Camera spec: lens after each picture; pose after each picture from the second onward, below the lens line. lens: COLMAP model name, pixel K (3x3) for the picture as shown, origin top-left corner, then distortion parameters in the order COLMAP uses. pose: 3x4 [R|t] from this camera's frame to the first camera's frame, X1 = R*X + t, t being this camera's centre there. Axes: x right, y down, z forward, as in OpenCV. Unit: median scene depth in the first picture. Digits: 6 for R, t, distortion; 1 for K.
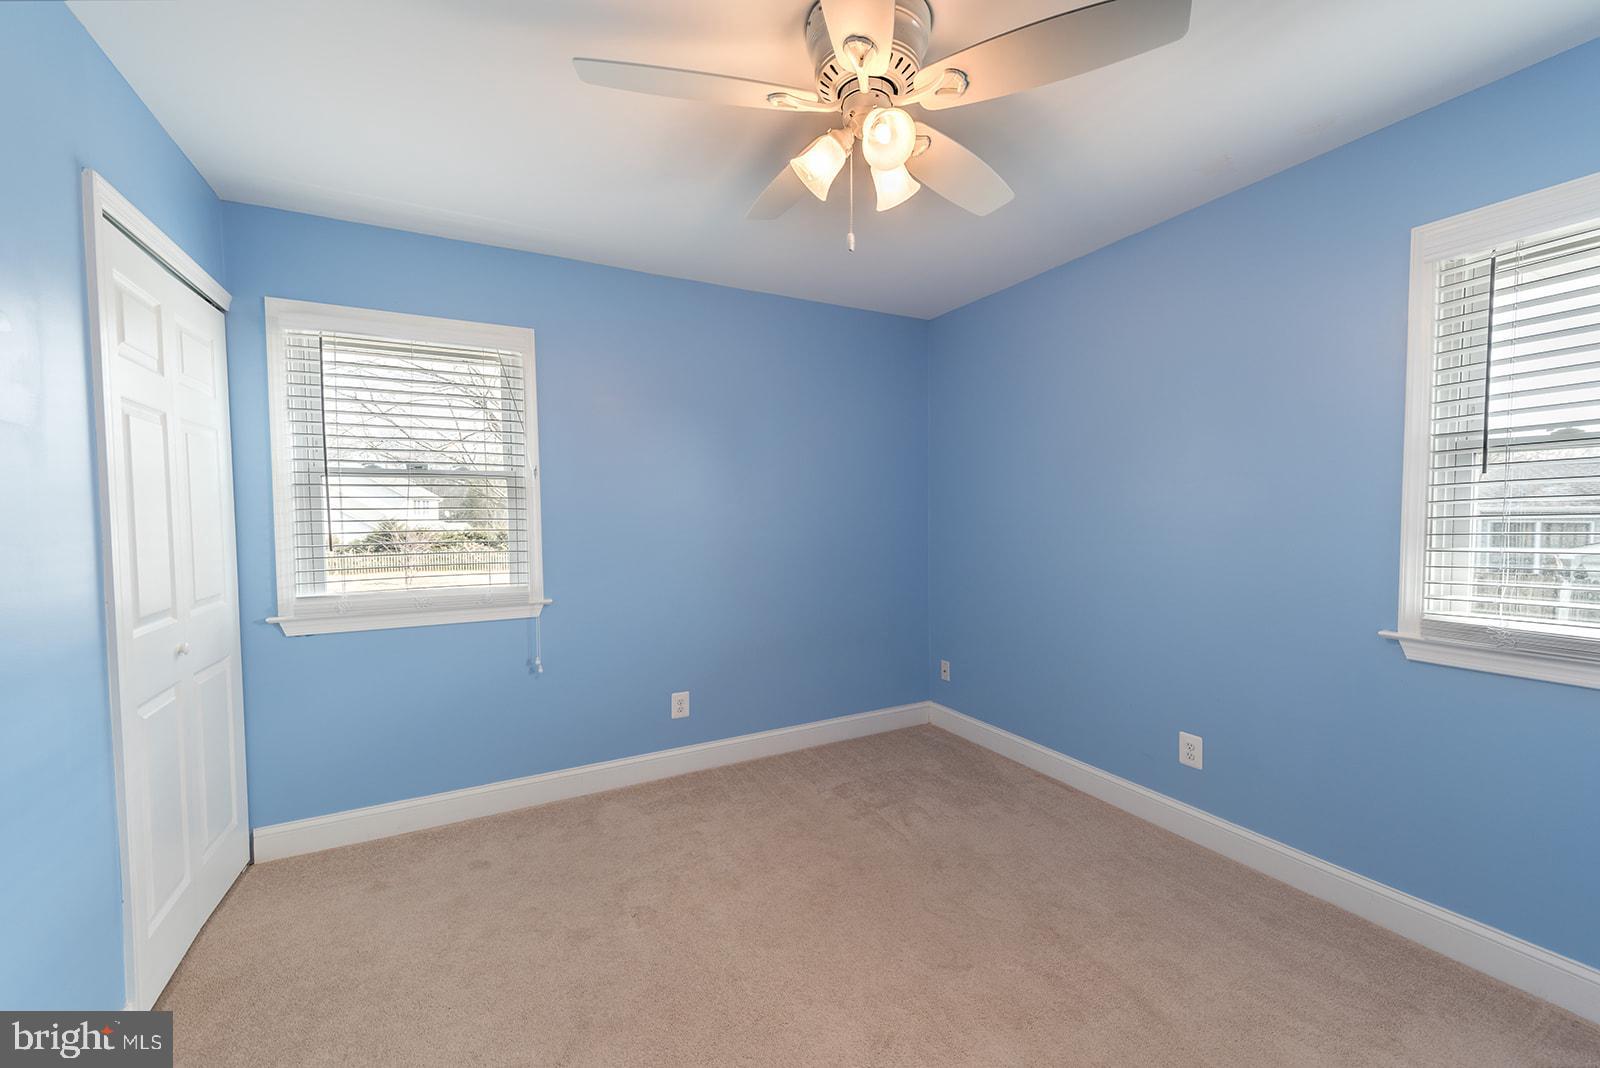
lens RADIAL K [[644.1, 0, 807.2], [0, 644.1, 535.8], [0, 0, 1]] dist [0.003799, -0.000196]
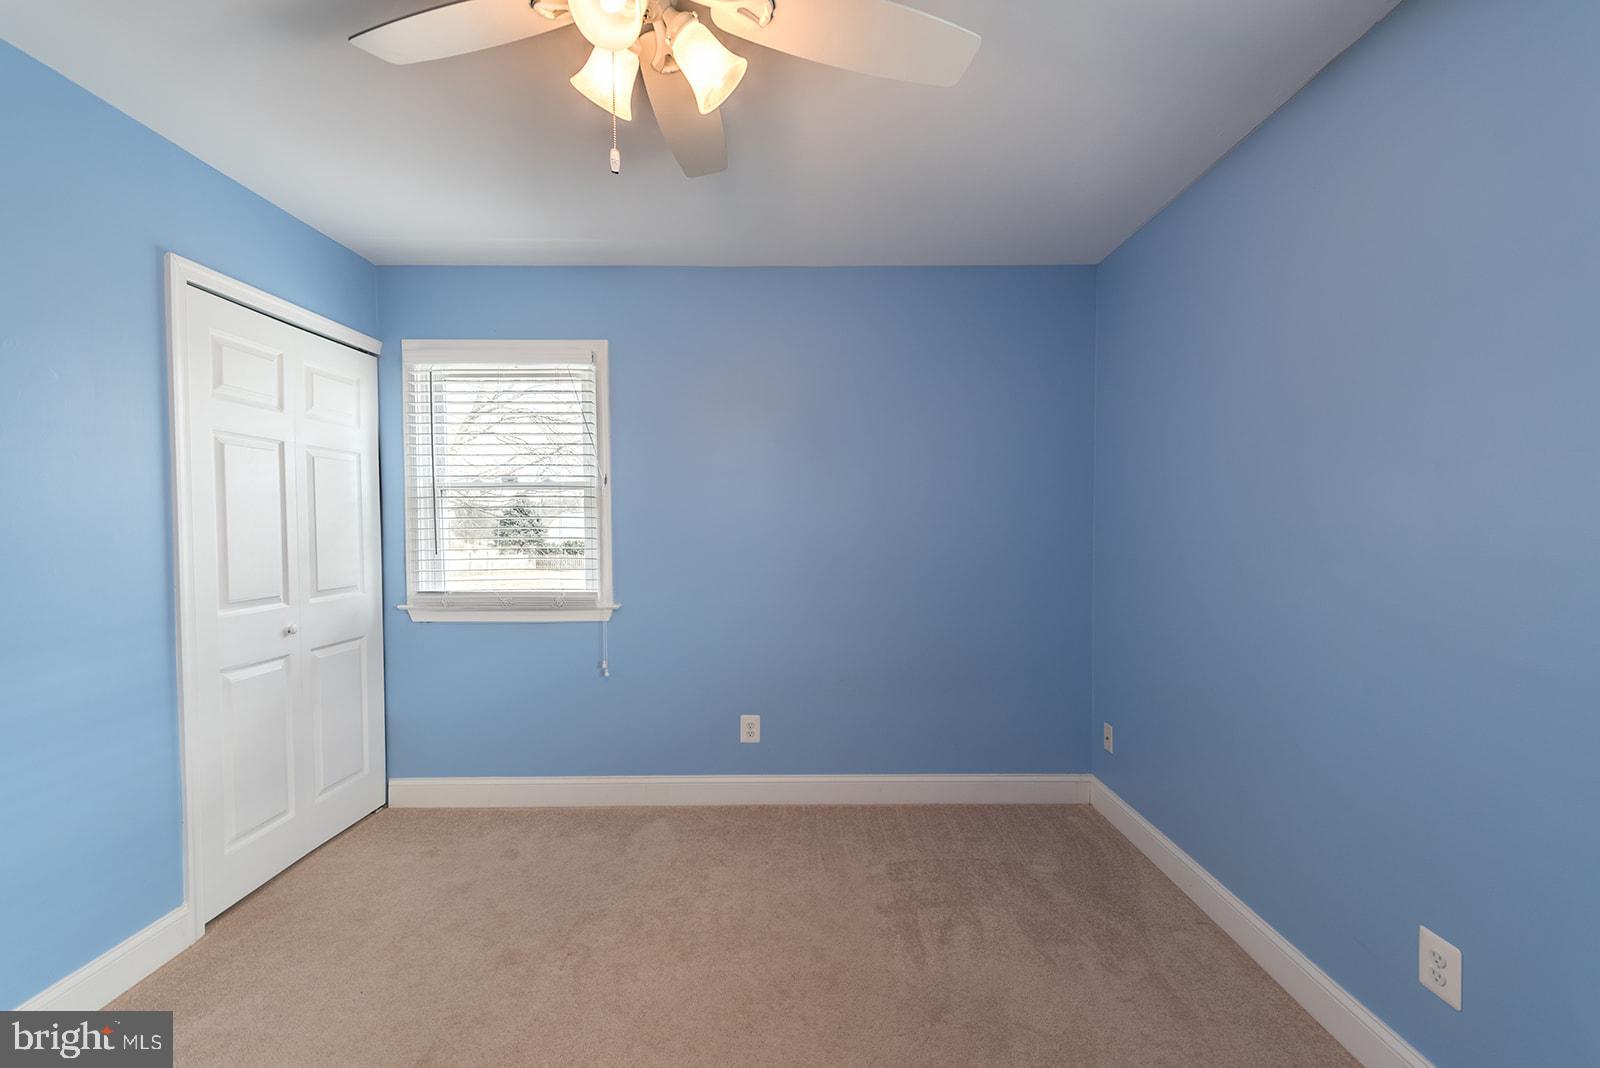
lens RADIAL K [[652.0, 0, 783.1], [0, 652.0, 536.7], [0, 0, 1]] dist [0.016117, -0.007635]
pose [[0.881111, 0.017276, -0.472595, 0.320266], [-0.022843, 0.999721, -0.006043, -0.008279], [0.472358, 0.016120, 0.881259, 0.223094]]
